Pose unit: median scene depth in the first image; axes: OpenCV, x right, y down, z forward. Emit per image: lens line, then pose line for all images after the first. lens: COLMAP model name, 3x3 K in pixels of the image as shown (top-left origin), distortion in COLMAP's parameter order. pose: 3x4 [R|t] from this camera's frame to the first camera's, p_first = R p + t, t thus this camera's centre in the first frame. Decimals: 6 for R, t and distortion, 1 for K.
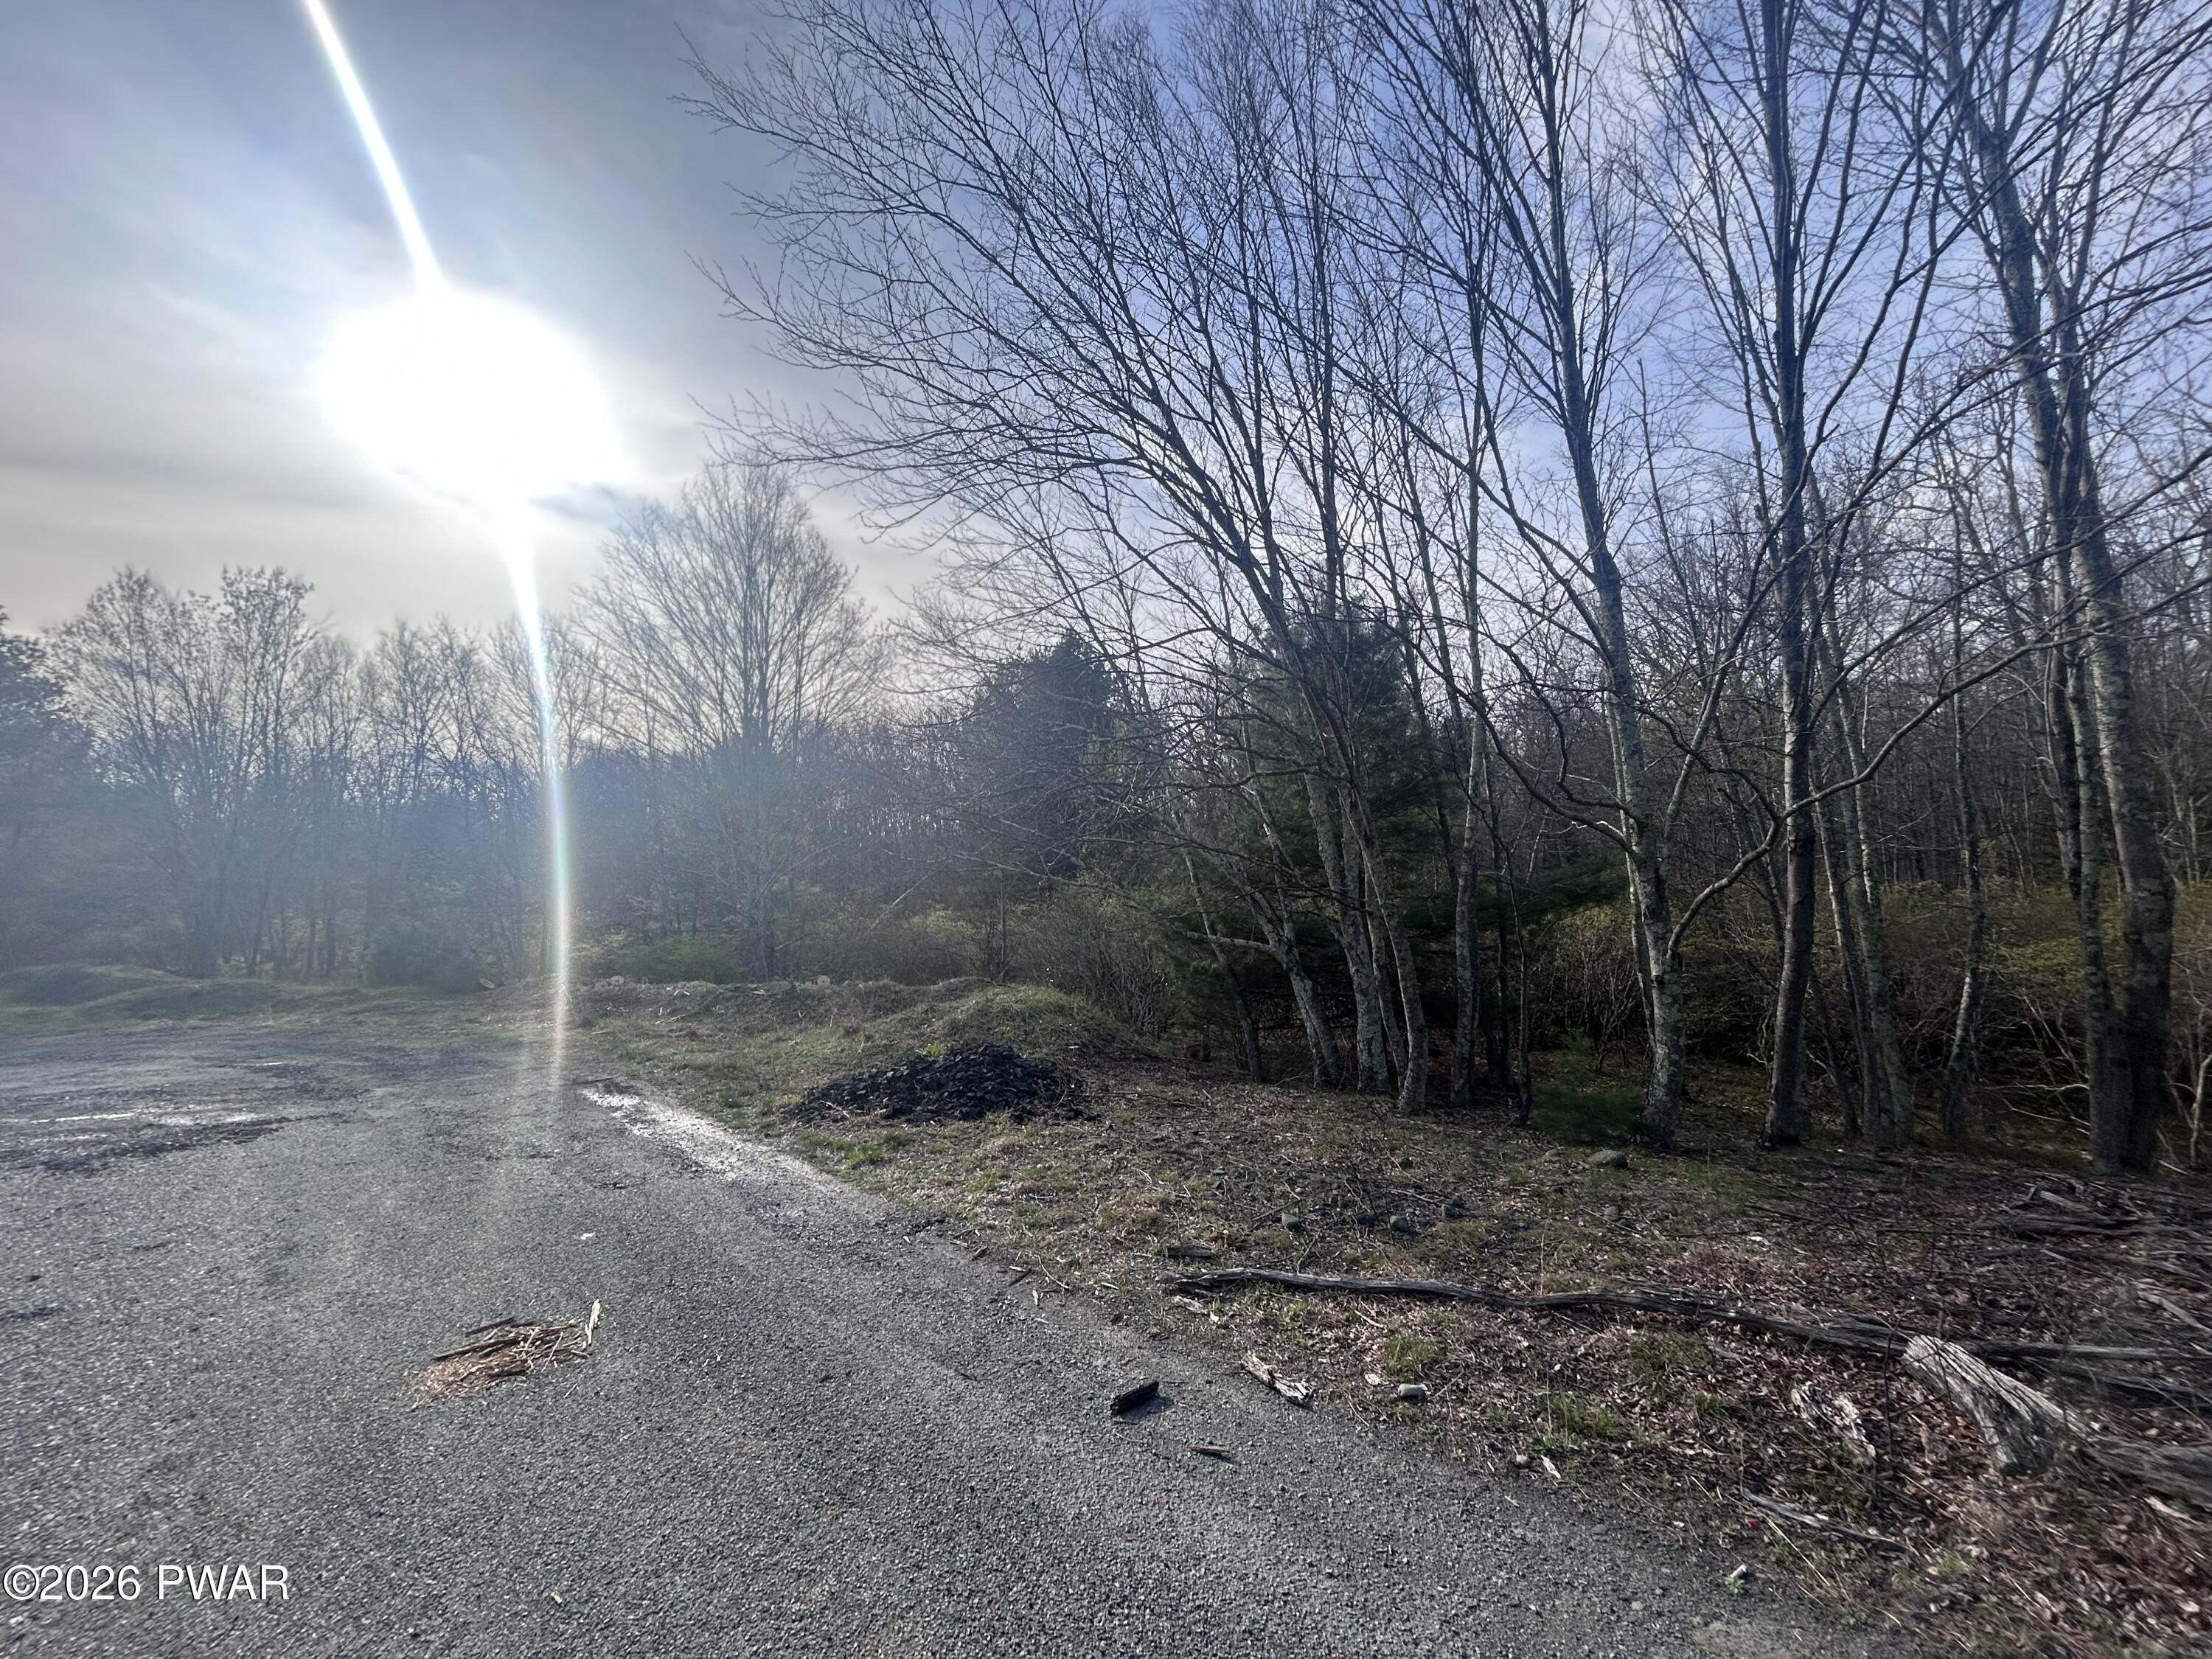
lens RADIAL K [[884.8, 0, 1106.0], [0, 884.8, 829.5], [0, 0, 1]] dist [-0.002268, -0.000417]
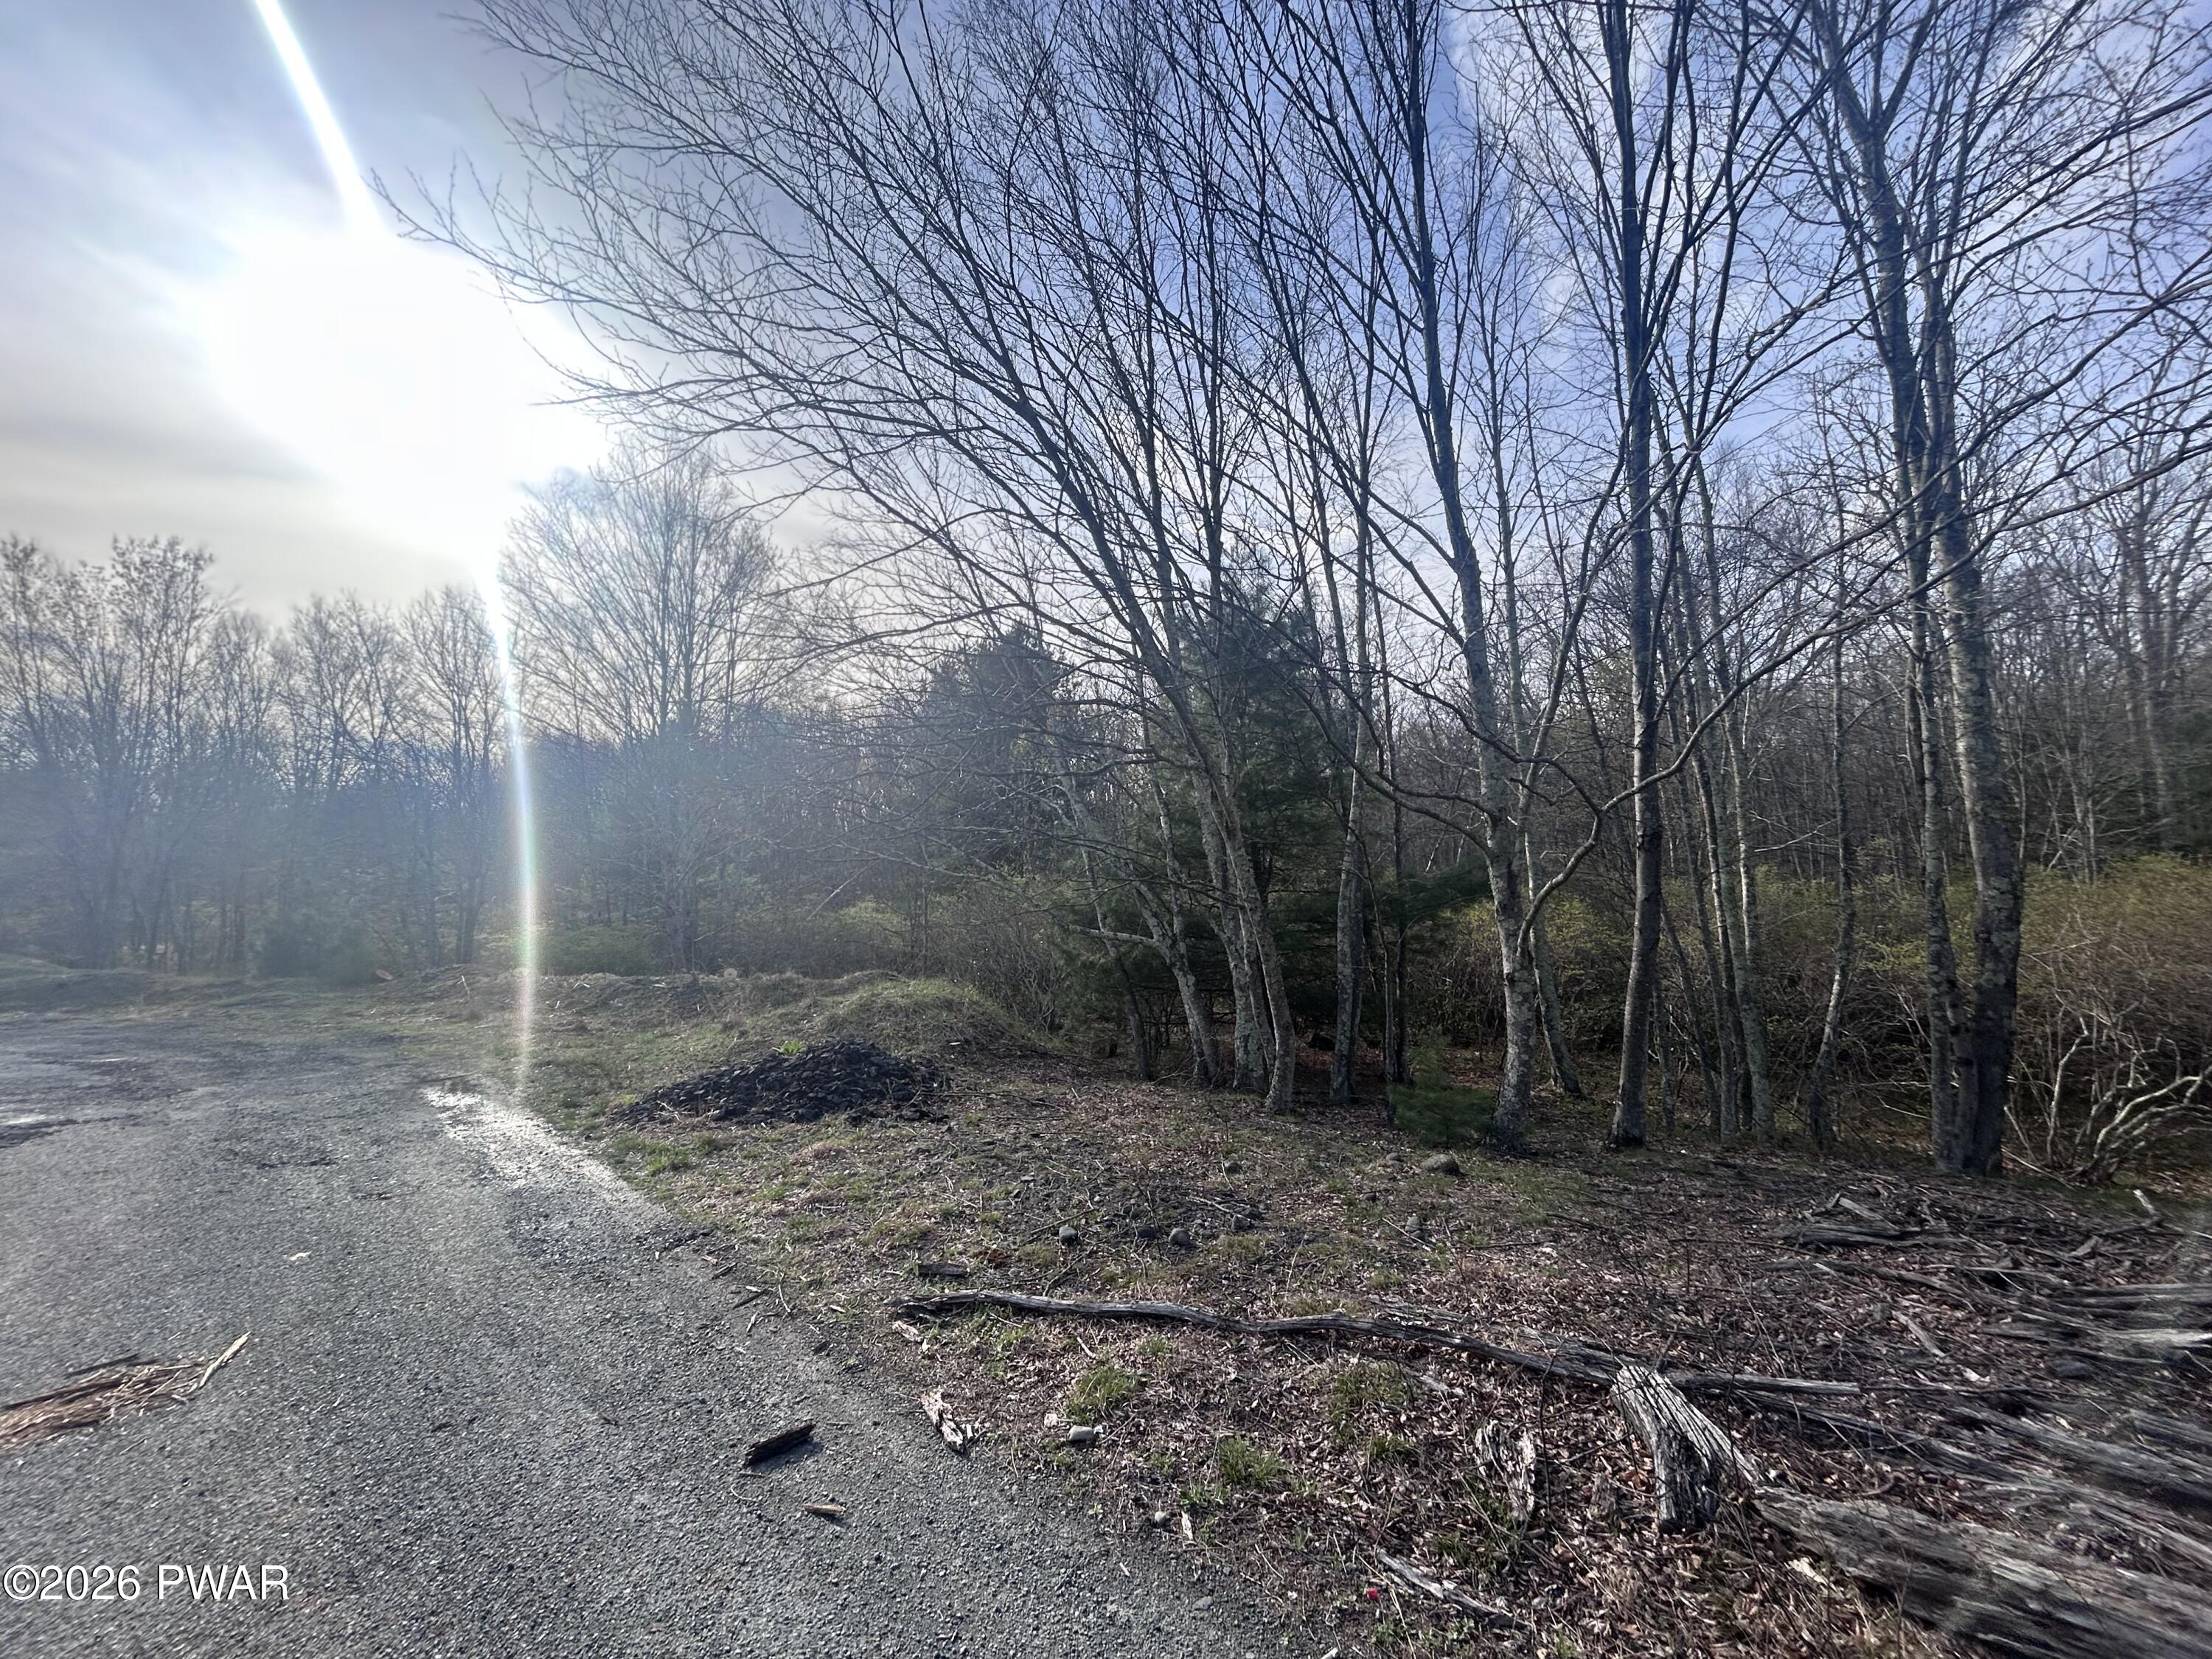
lens RADIAL K [[886.1, 0, 1107.9], [0, 886.1, 830.3], [0, 0, 1]] dist [-0.007881, 0.002850]
pose [[0.999317, 0.009202, 0.035801, 0.155563], [-0.009530, 0.999914, 0.009002, 0.003510], [-0.035715, -0.009337, 0.999318, 0.046033]]
